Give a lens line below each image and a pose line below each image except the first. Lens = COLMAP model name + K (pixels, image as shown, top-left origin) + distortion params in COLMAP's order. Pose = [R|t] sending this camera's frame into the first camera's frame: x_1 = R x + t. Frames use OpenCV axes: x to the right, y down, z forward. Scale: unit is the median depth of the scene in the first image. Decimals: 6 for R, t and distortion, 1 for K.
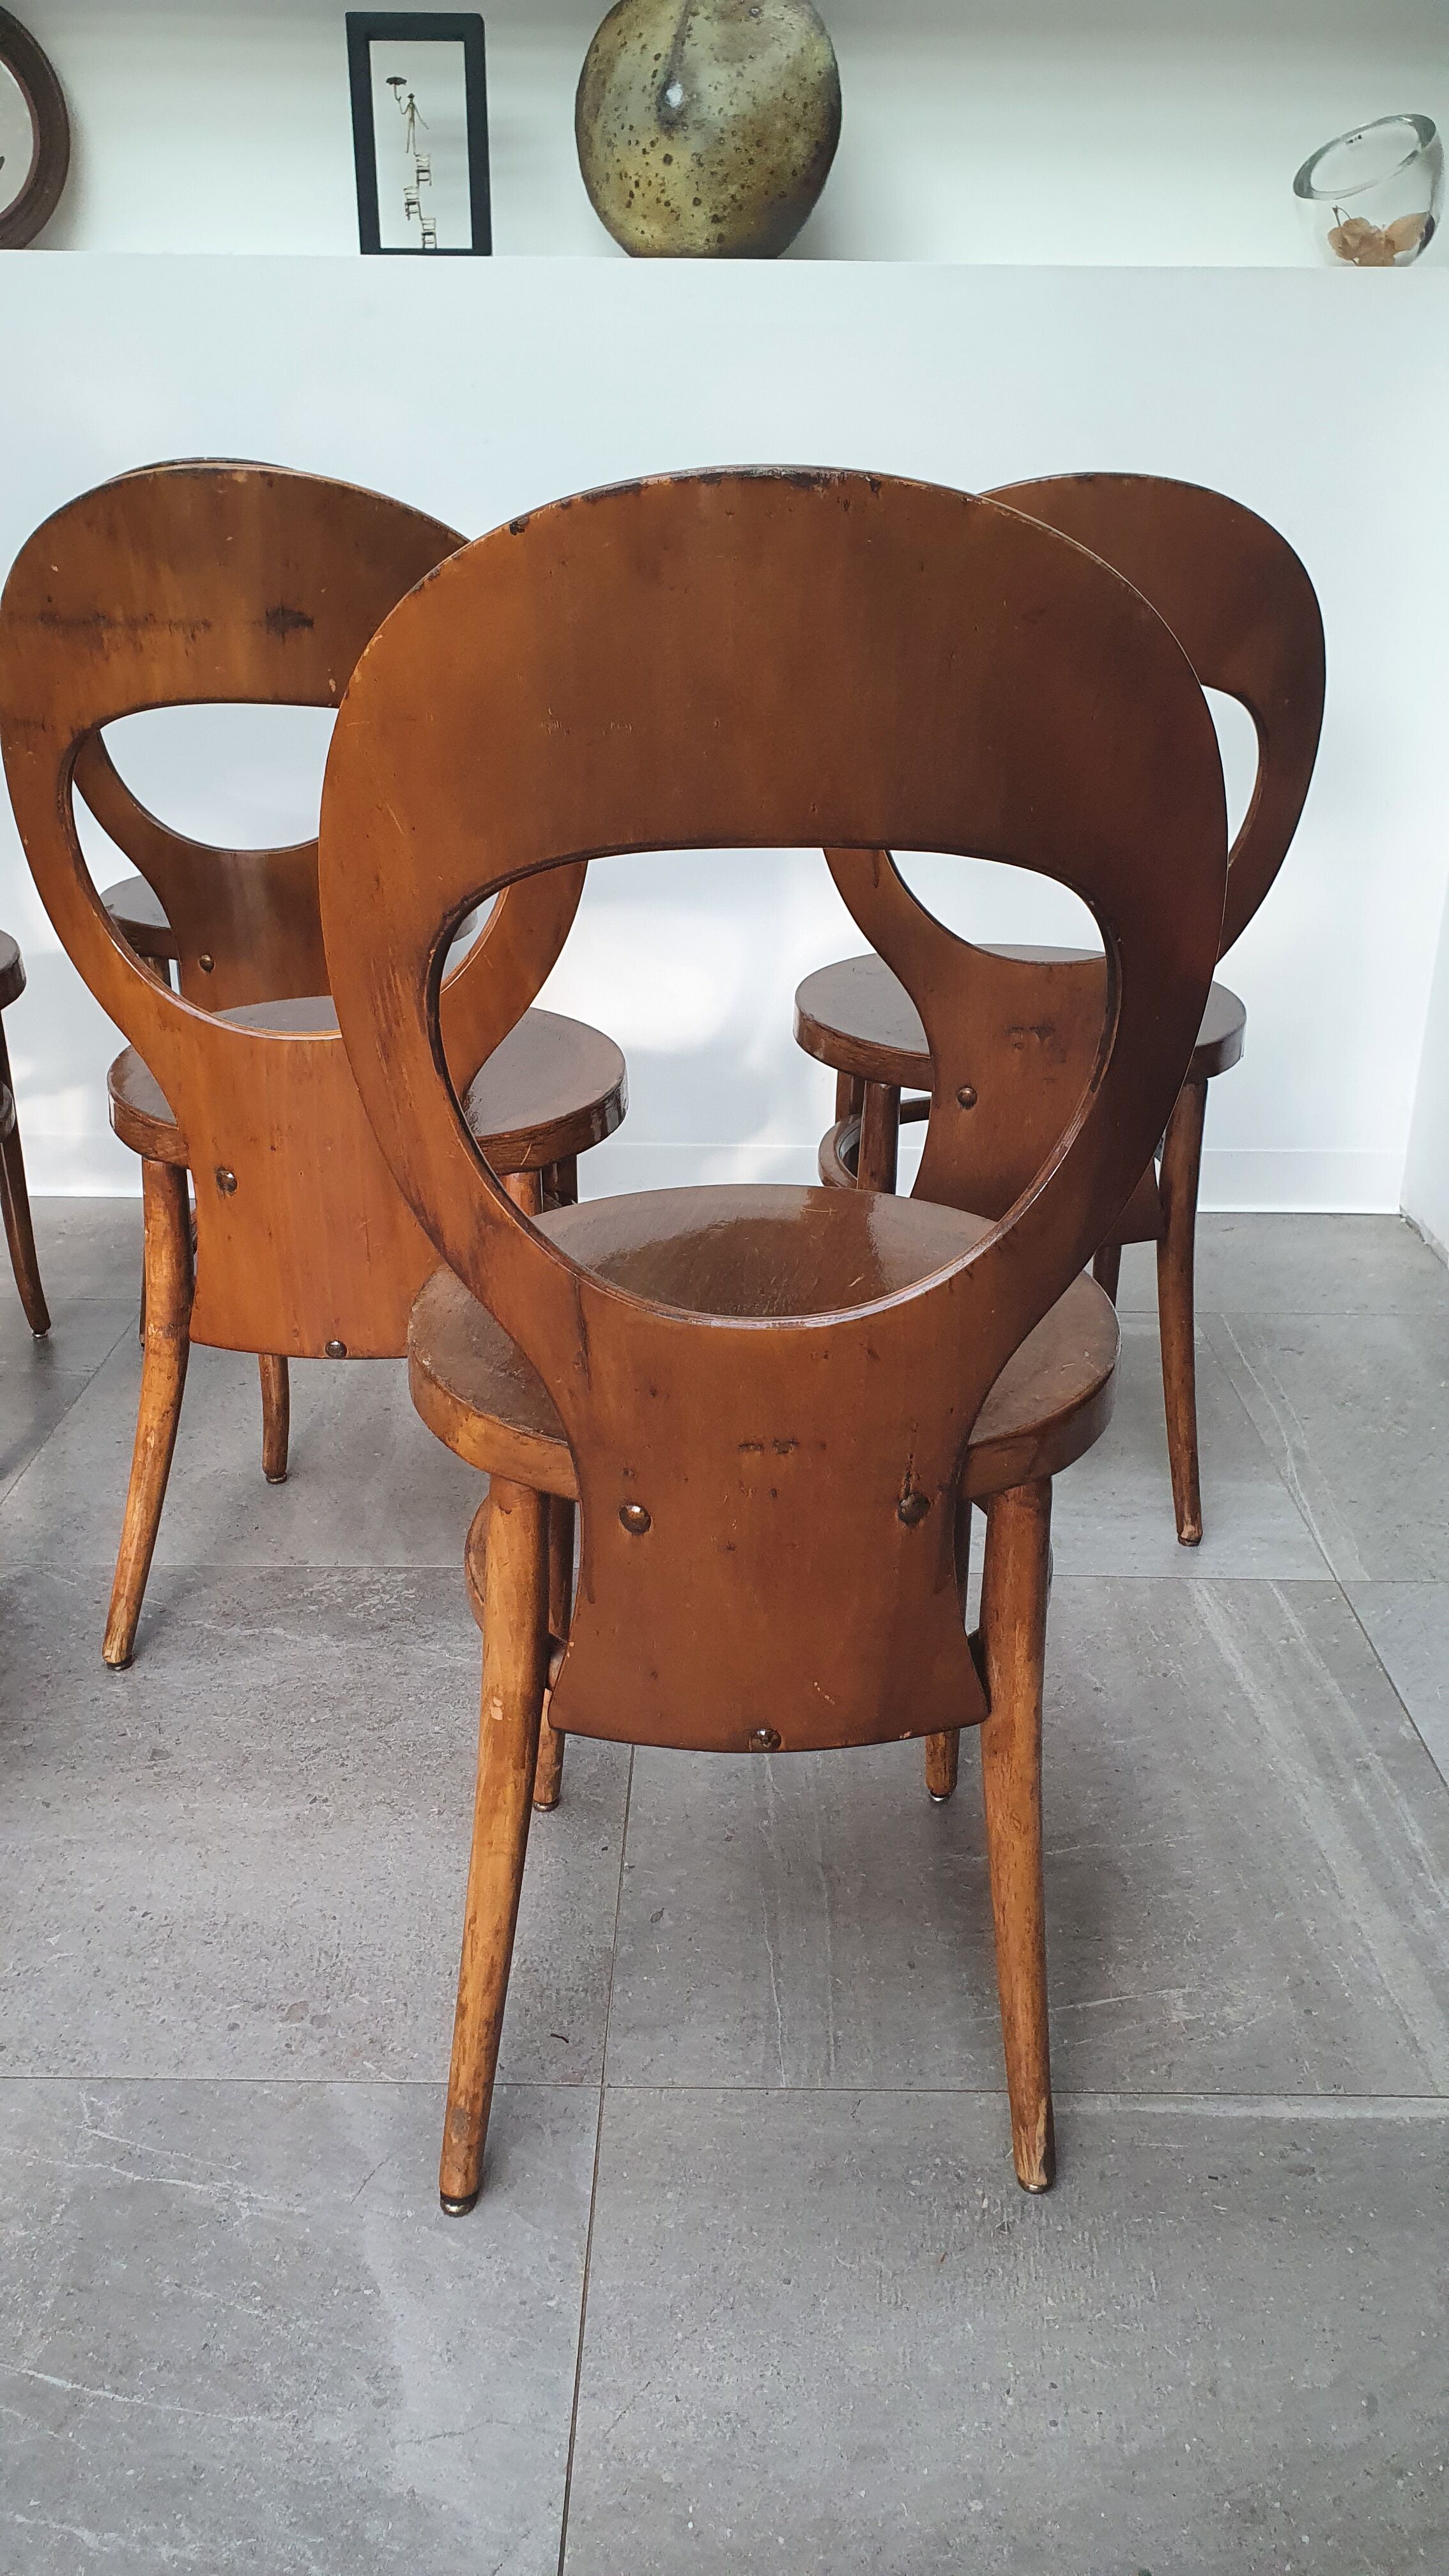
lens RADIAL K [[1974.7, 0, 736.4], [0, 1974.7, 1291.9], [0, 0, 1]] dist [0.008914, 0.010677]
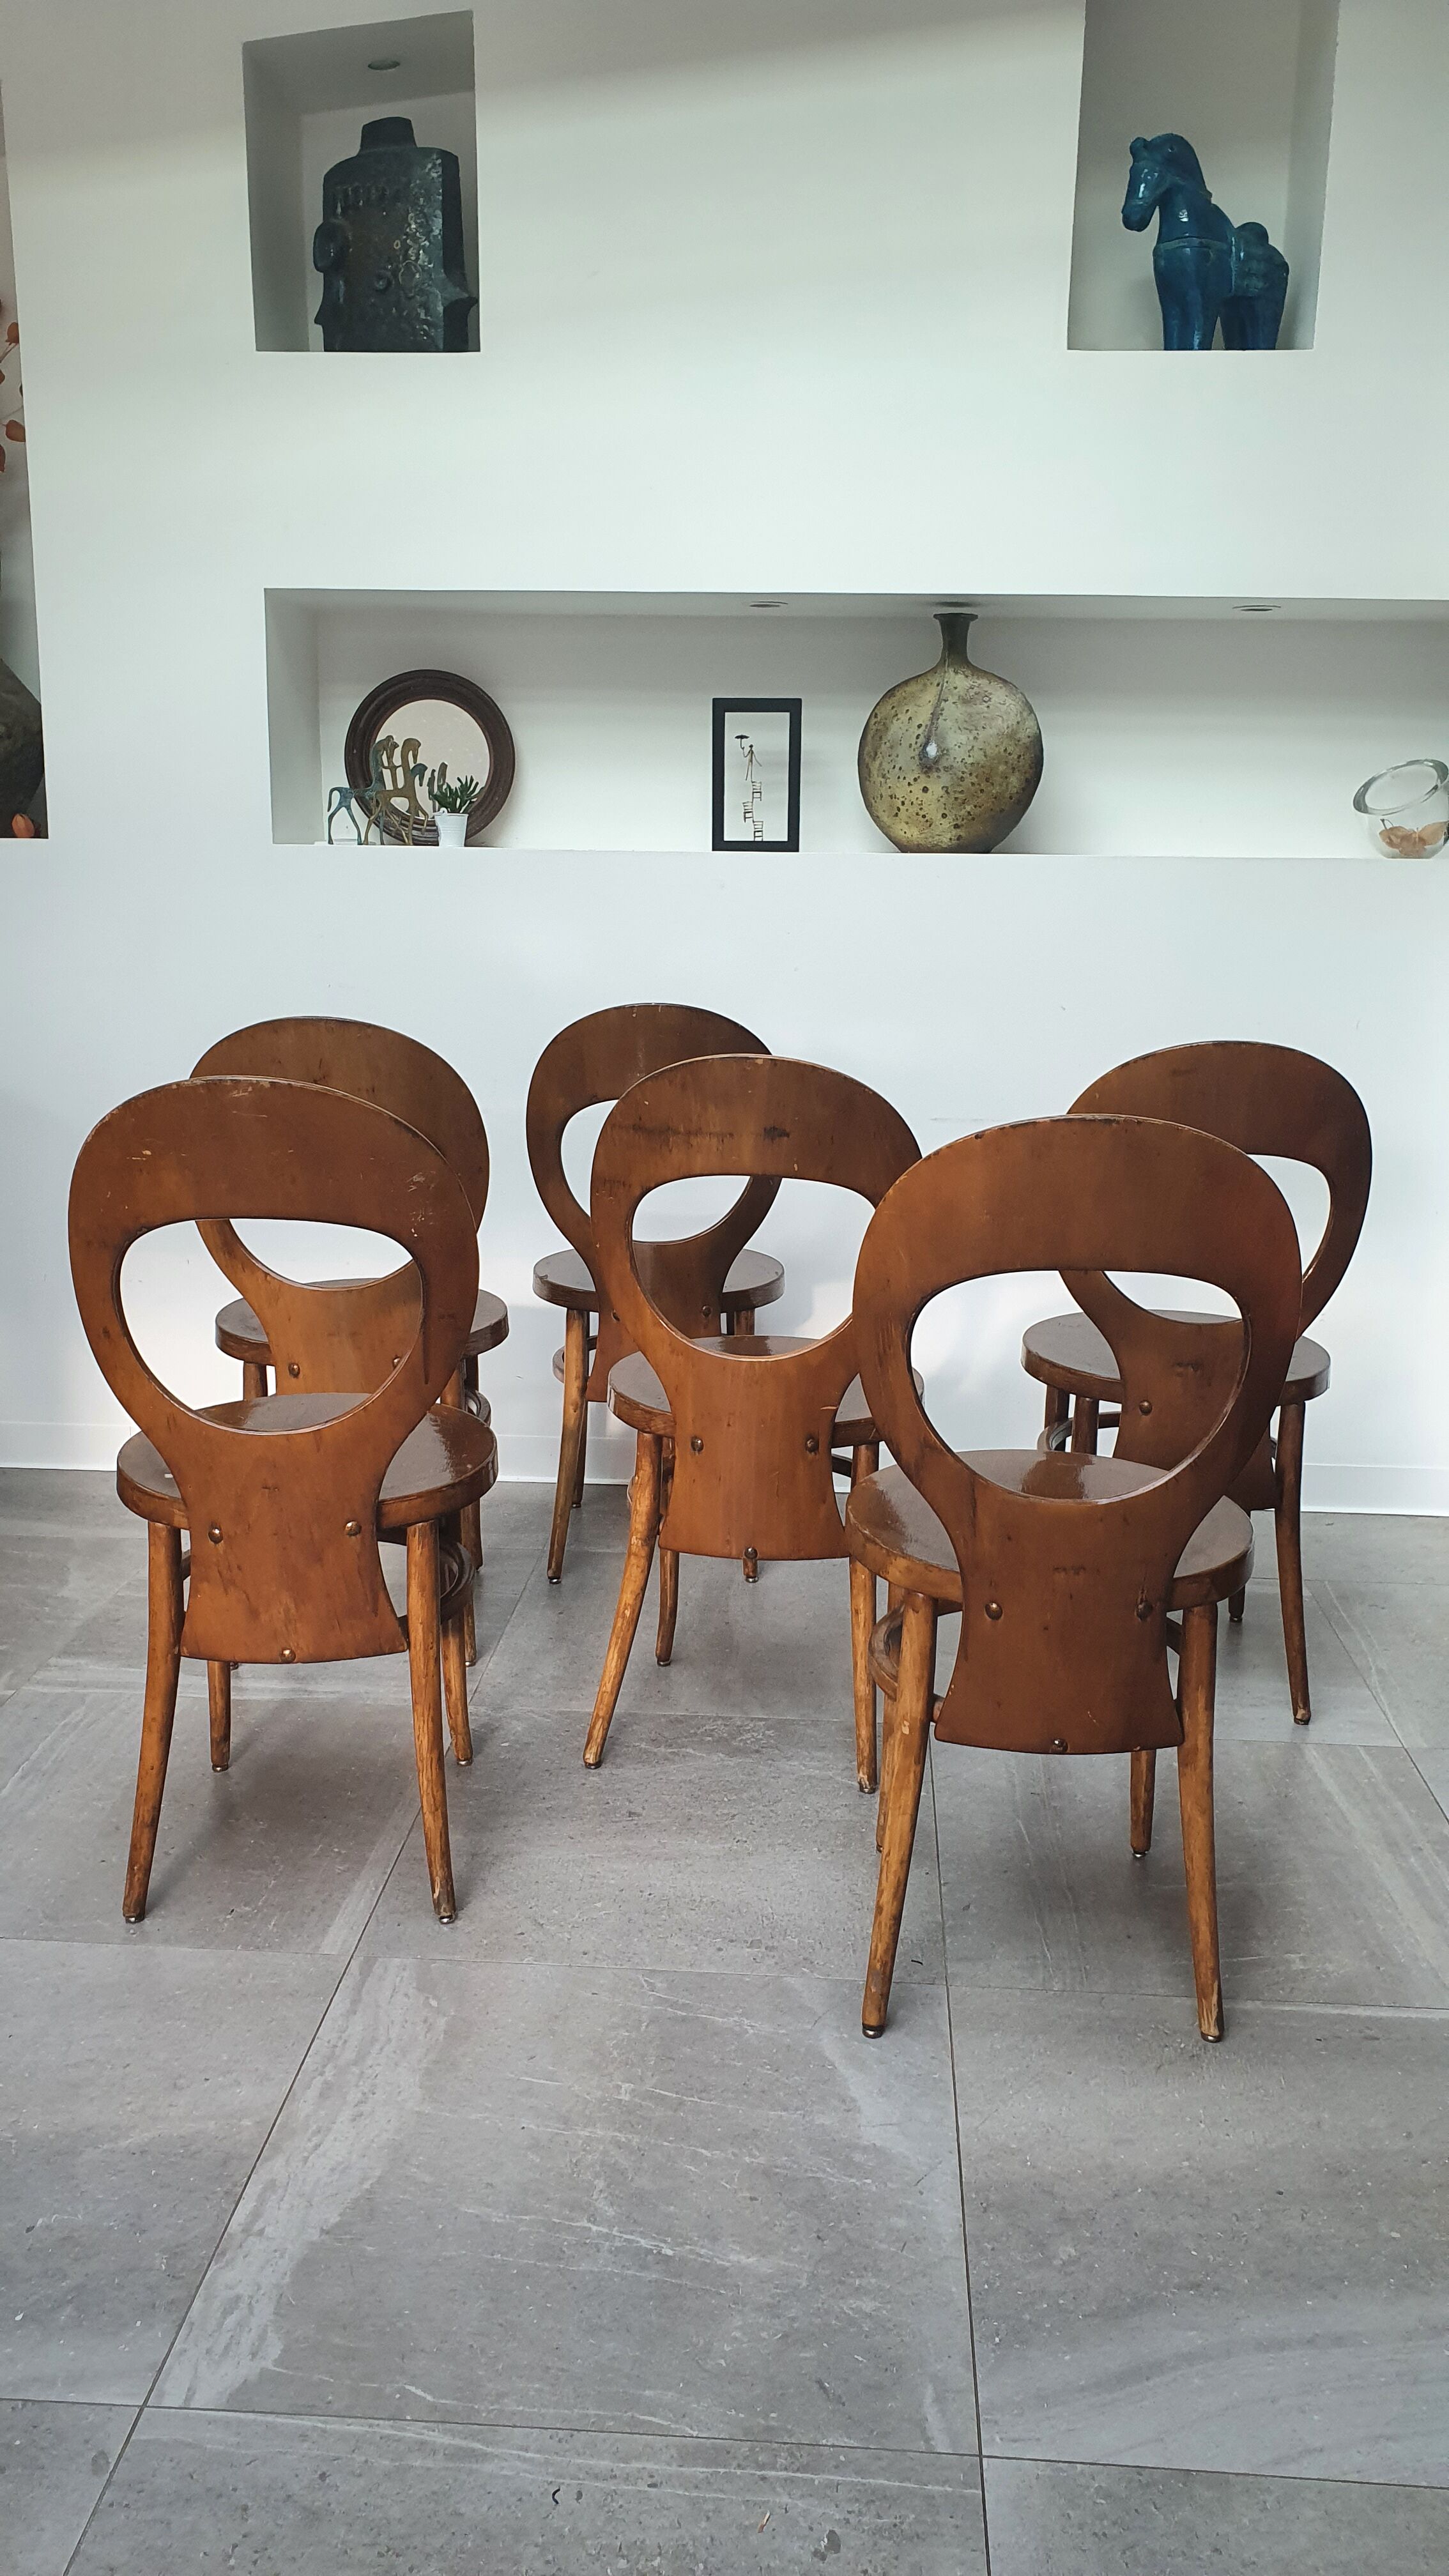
lens RADIAL K [[1974.7, 0, 735.3], [0, 1974.7, 1291.6], [0, 0, 1]] dist [0.008914, 0.010677]
pose [[0.998127, 0.014660, -0.059401, -0.124154], [-0.024830, 0.984382, -0.174288, 0.096000], [0.055918, 0.175436, 0.982901, -0.601822]]
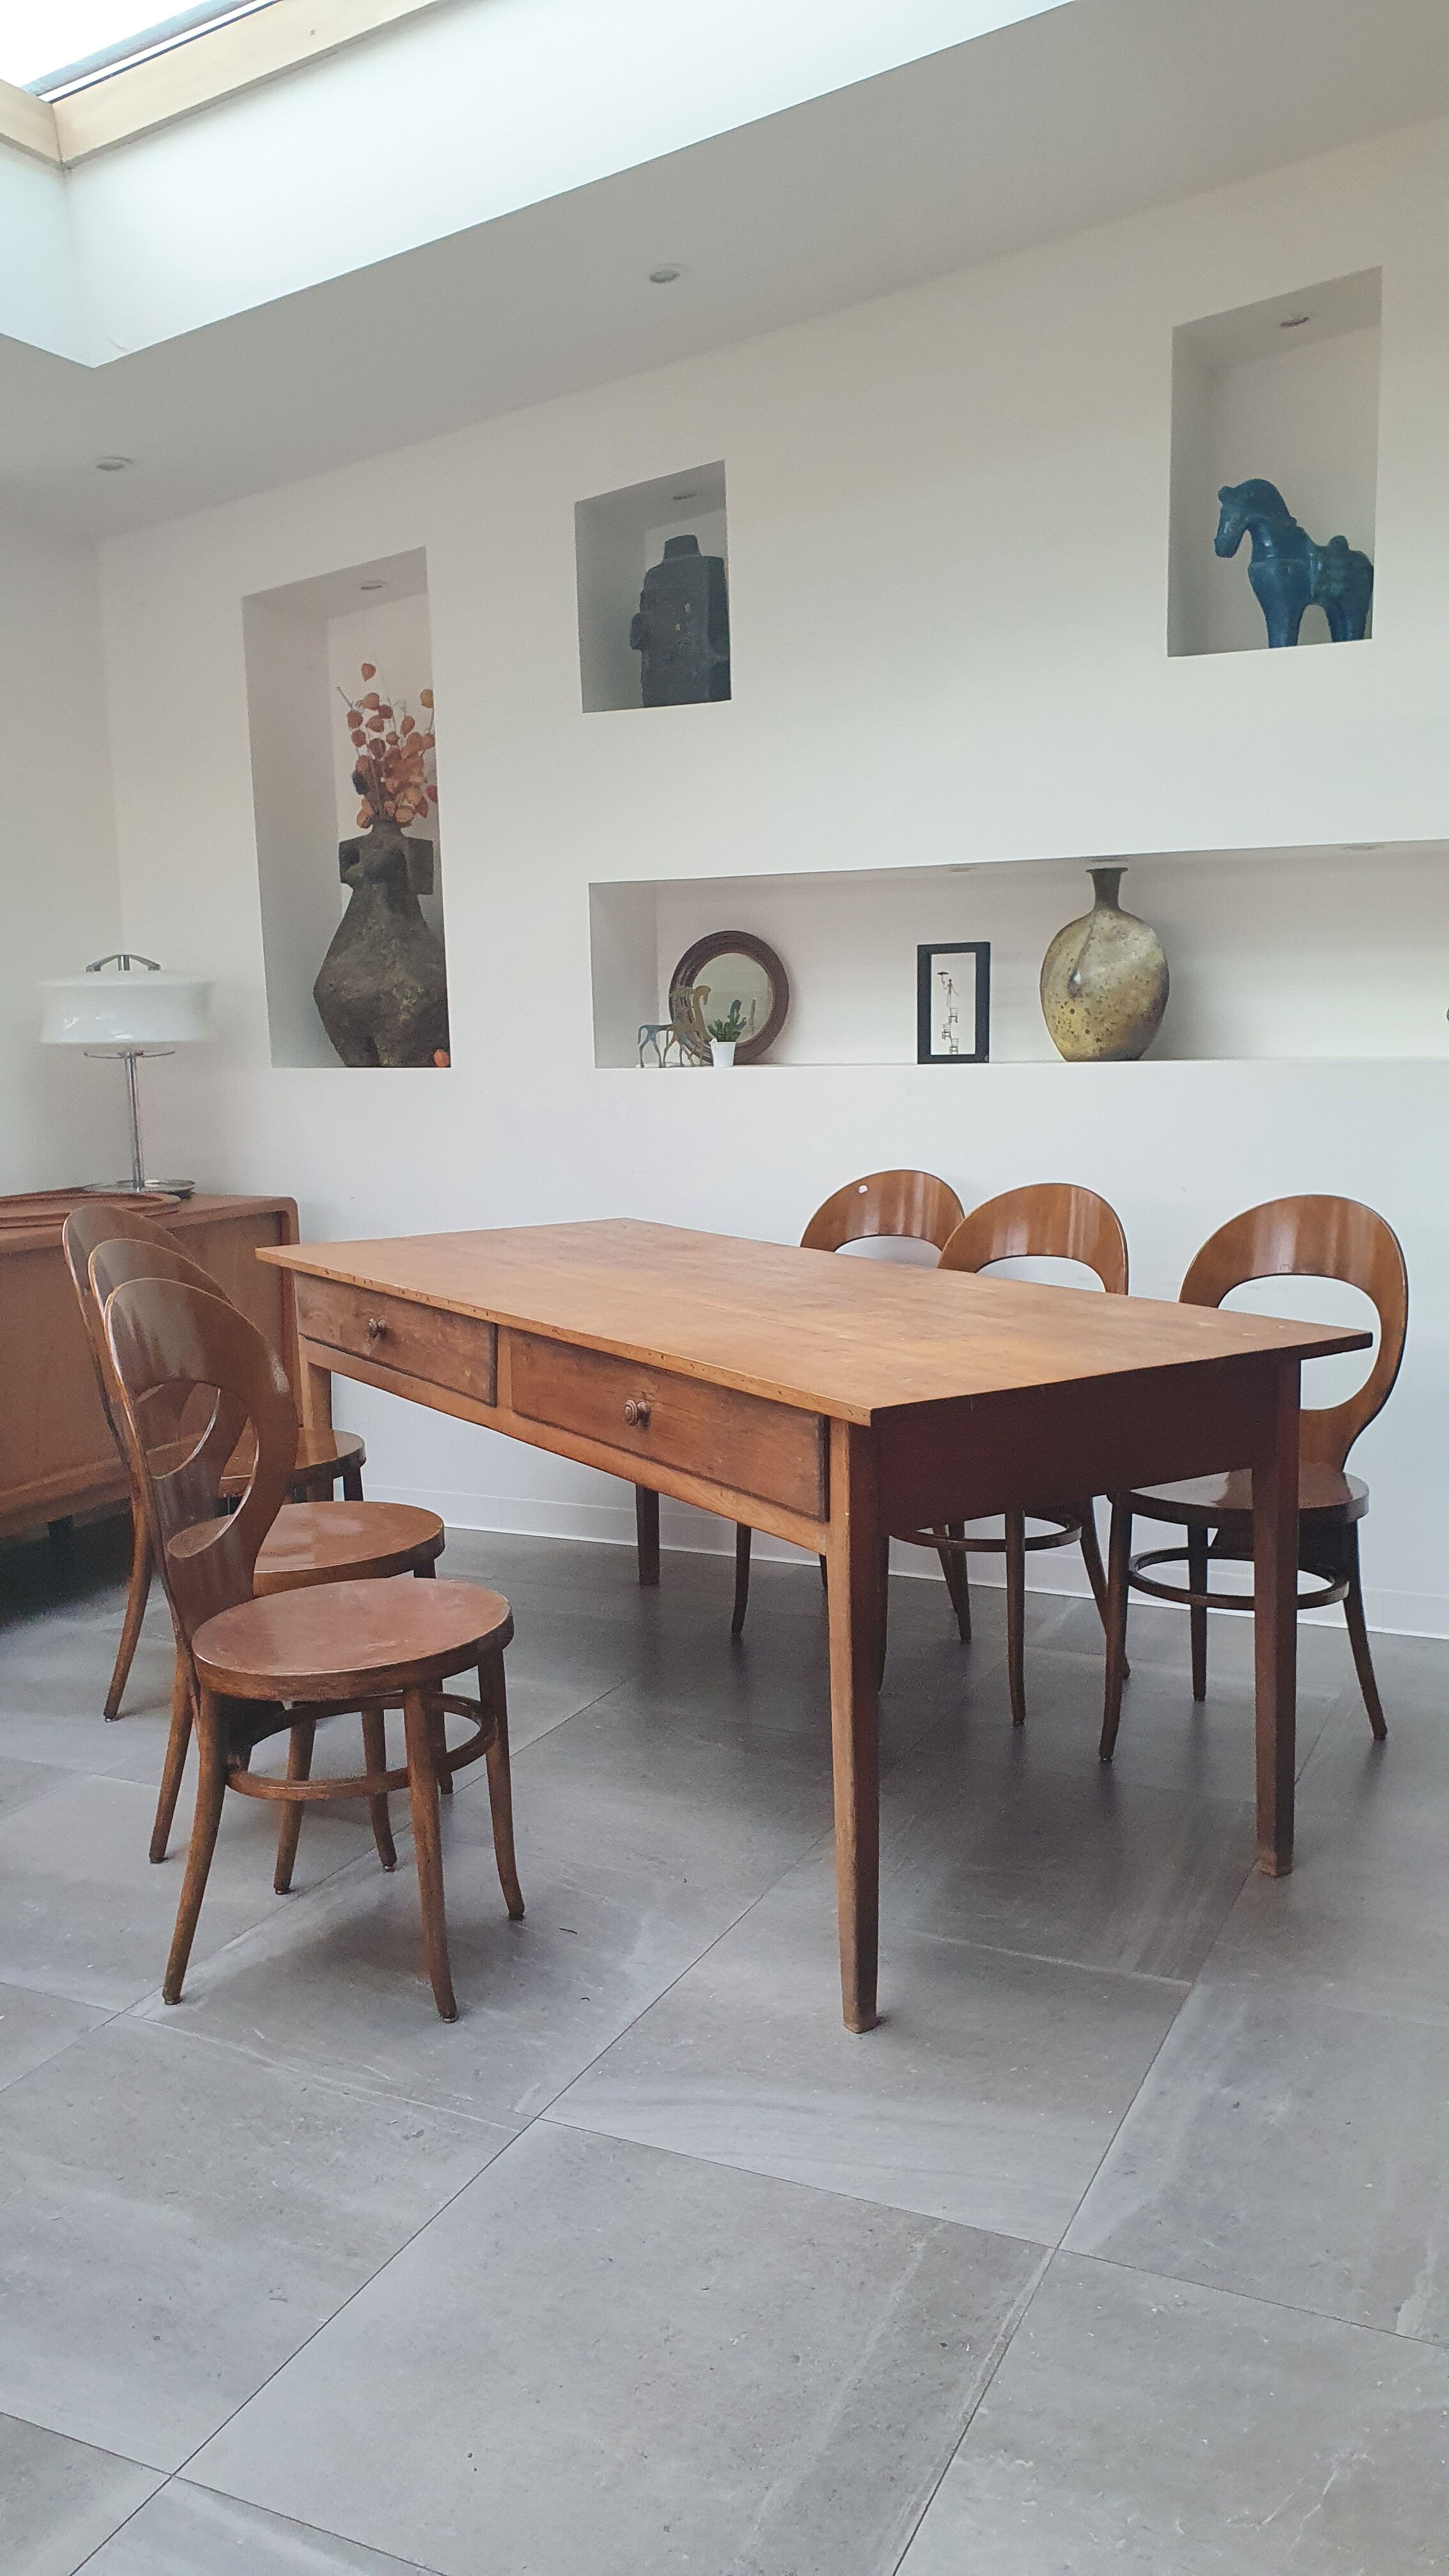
lens RADIAL K [[1974.7, 0, 744.0], [0, 1974.7, 1326.8], [0, 0, 1]] dist [0.008914, 0.010677]
pose [[0.906069, 0.037357, -0.421477, 0.693854], [-0.134329, 0.969962, -0.202803, 0.175978], [0.401241, 0.240371, 0.883871, -0.973748]]
